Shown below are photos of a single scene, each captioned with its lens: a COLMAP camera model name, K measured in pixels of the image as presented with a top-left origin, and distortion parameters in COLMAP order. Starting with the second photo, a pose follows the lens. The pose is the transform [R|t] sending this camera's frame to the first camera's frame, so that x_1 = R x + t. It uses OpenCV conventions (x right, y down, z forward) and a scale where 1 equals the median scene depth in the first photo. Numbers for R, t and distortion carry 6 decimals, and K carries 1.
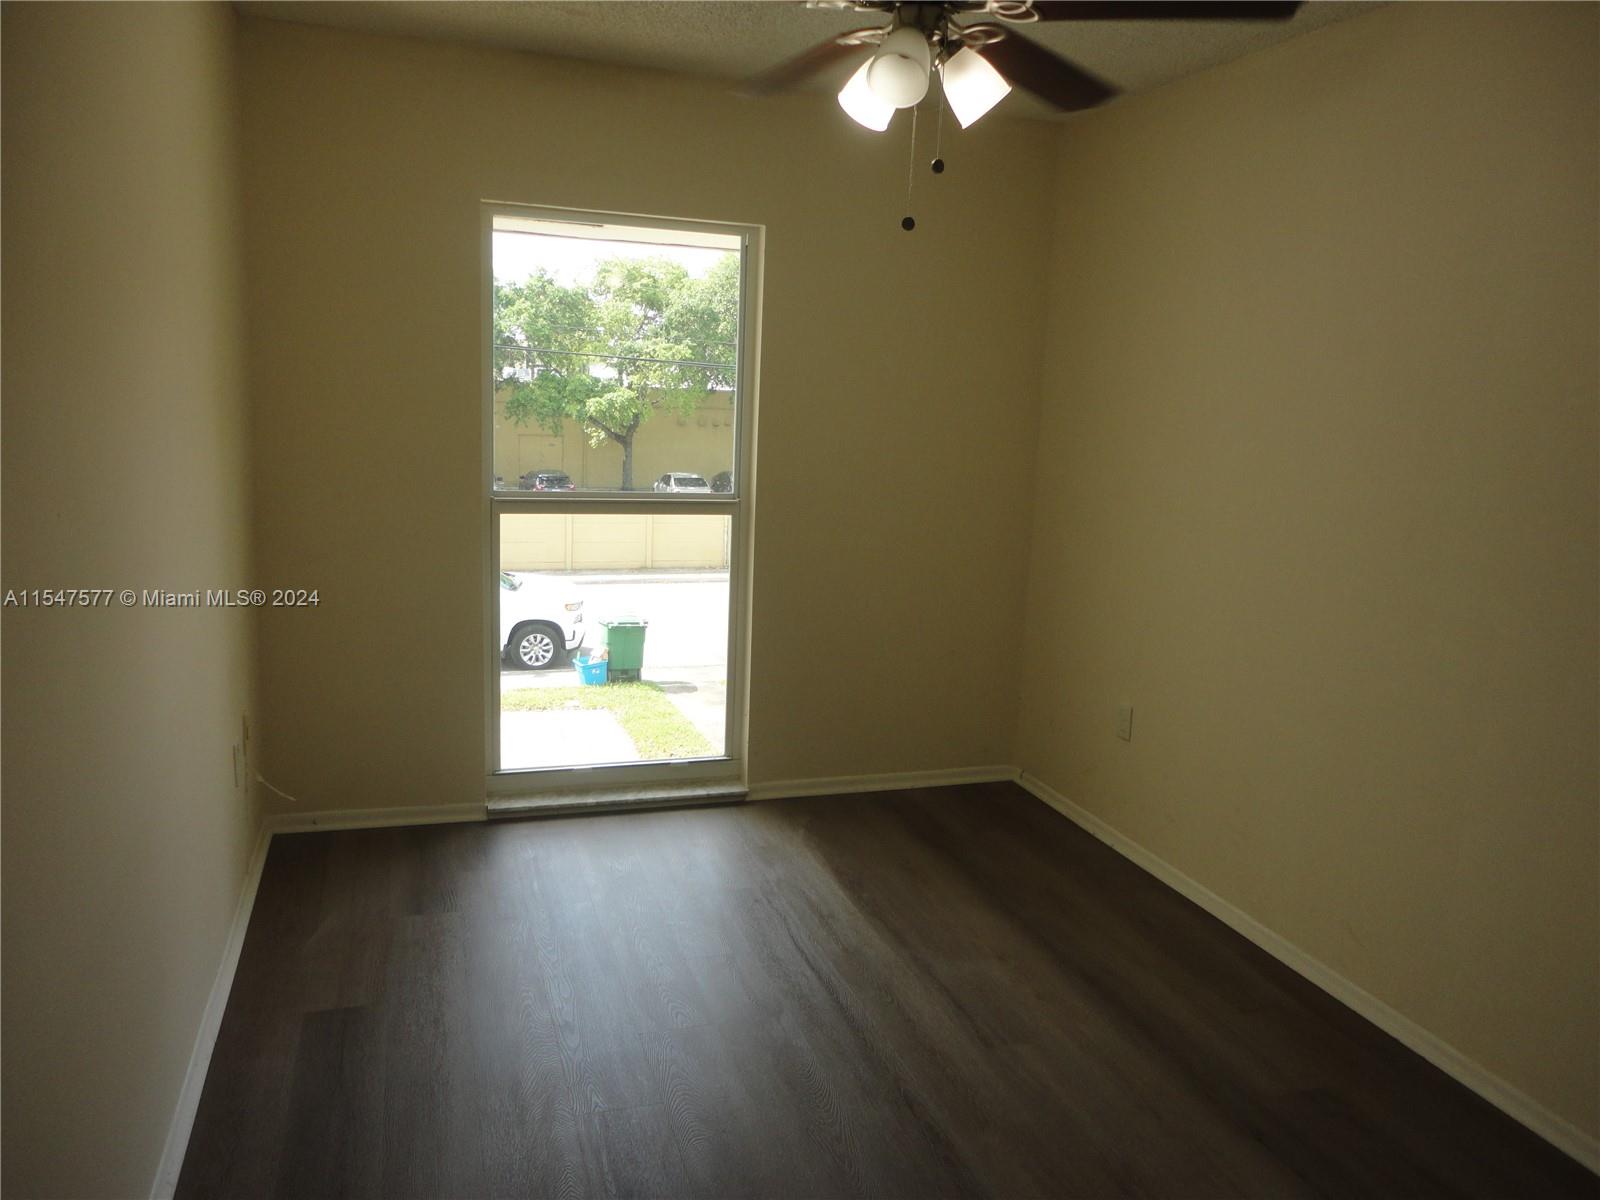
lens RADIAL K [[1158.4, 0, 797.2], [0, 1158.4, 587.8], [0, 0, 1]] dist [-0.001556, -0.001557]
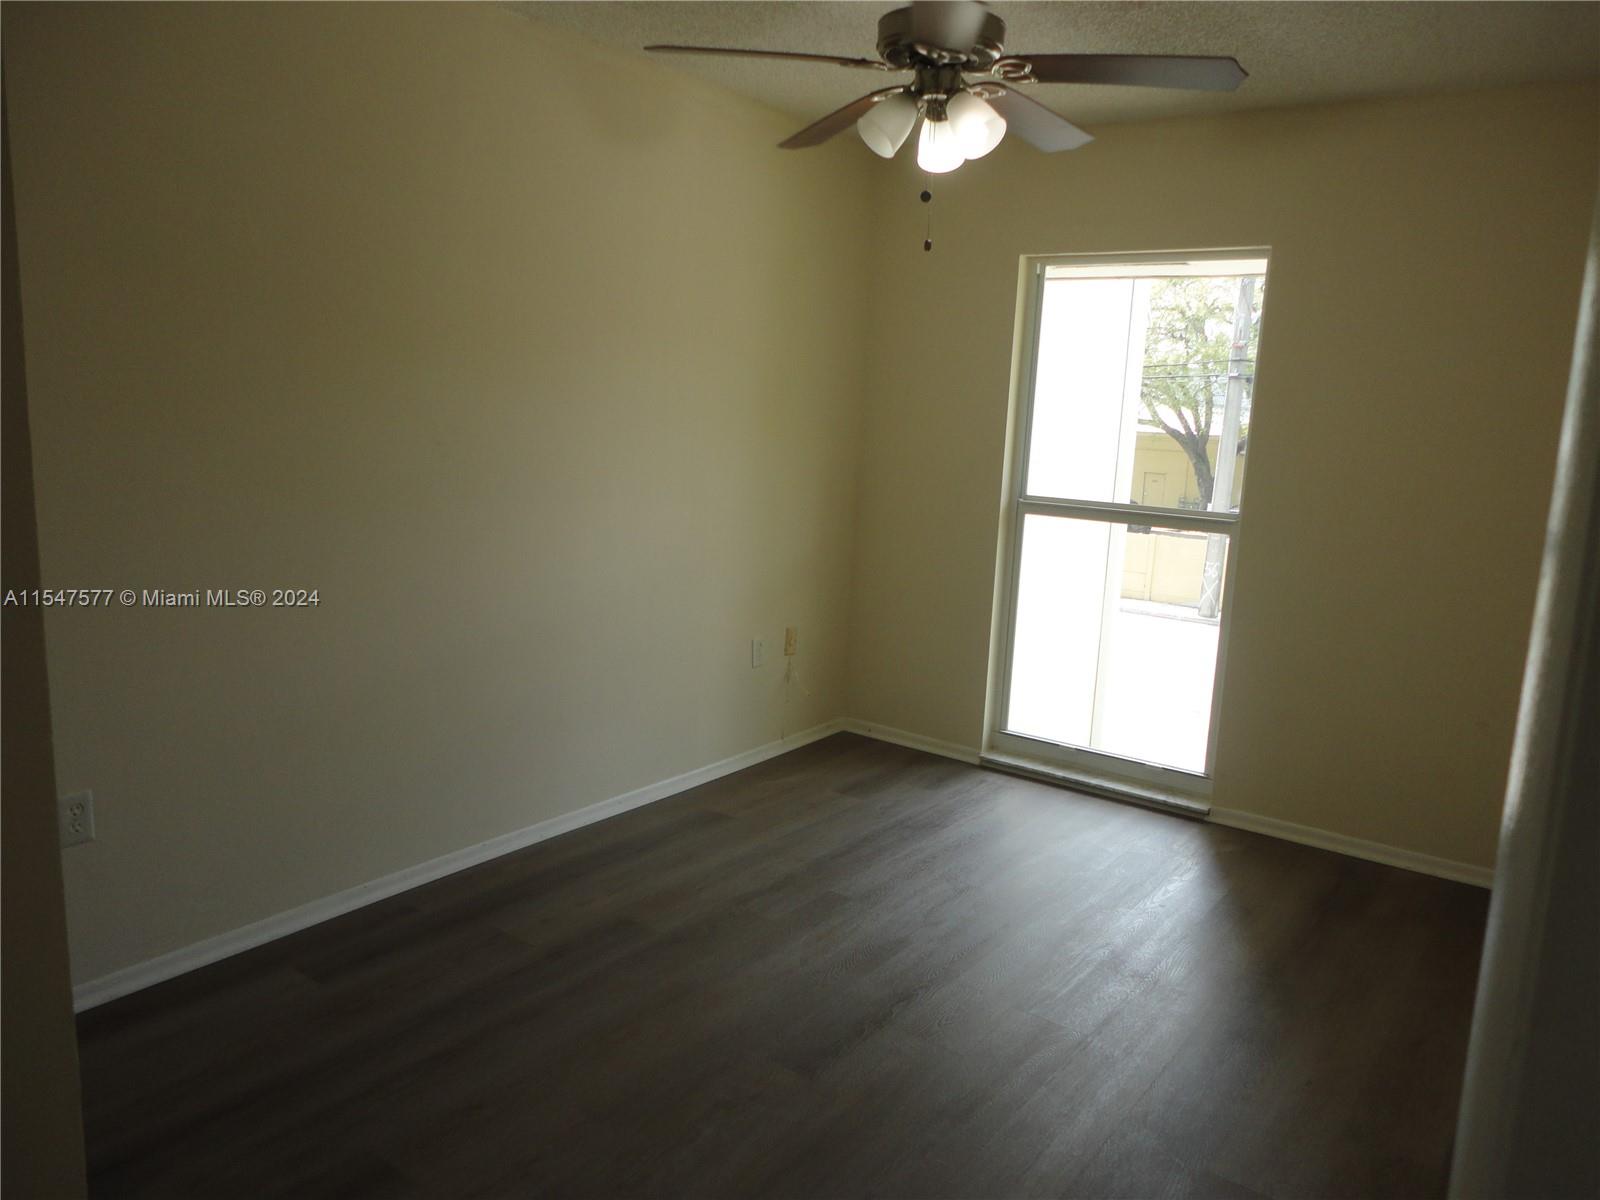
lens RADIAL K [[1158.4, 0, 797.2], [0, 1158.4, 587.8], [0, 0, 1]] dist [-0.001556, -0.001557]
pose [[0.585025, 0.118330, -0.802336, 0.552454], [-0.155099, 0.987363, 0.032528, 0.007910], [0.796047, 0.105412, 0.595985, 0.105821]]
